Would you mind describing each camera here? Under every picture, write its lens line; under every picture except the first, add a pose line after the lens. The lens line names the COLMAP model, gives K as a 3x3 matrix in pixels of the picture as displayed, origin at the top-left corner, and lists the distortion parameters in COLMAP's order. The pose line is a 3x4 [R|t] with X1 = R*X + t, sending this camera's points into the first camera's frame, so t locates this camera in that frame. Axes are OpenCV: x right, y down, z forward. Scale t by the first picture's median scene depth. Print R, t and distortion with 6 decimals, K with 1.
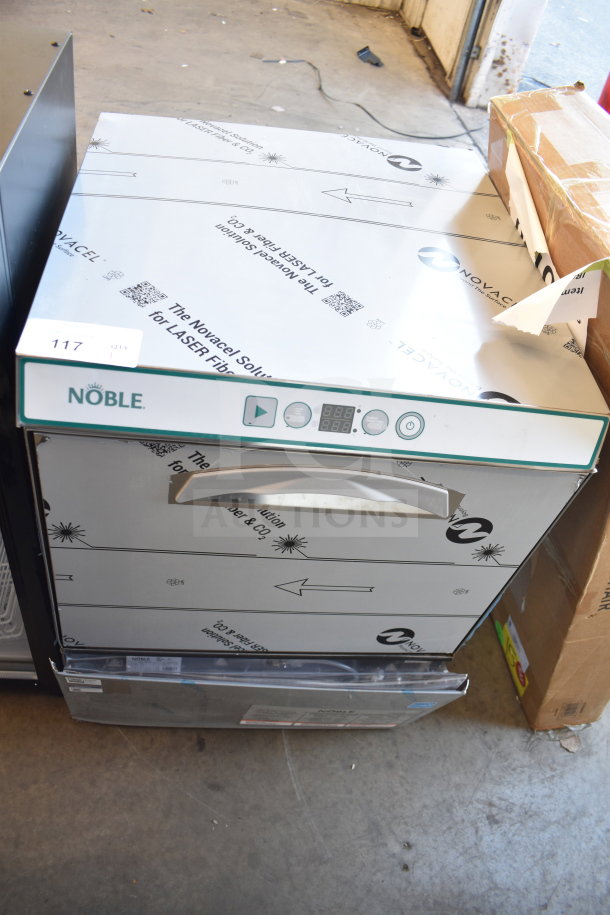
lens RADIAL K [[691.1, 0, 305.0], [0, 691.1, 457.5], [0, 0, 1]] dist [-0.102469, 0.002099]
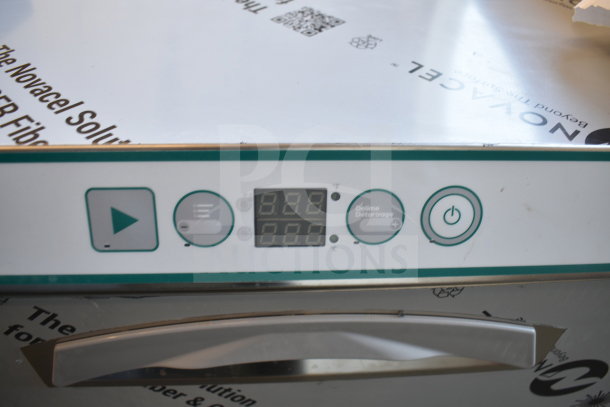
lens RADIAL K [[511.1, 0, 305.0], [0, 511.1, 203.5], [0, 0, 1]] dist [-0.097520, -0.002289]
pose [[0.987062, -0.106975, -0.119439, 0.099444], [0.096029, 0.990937, -0.093931, -0.032930], [0.128405, 0.081246, 0.988388, 0.668096]]
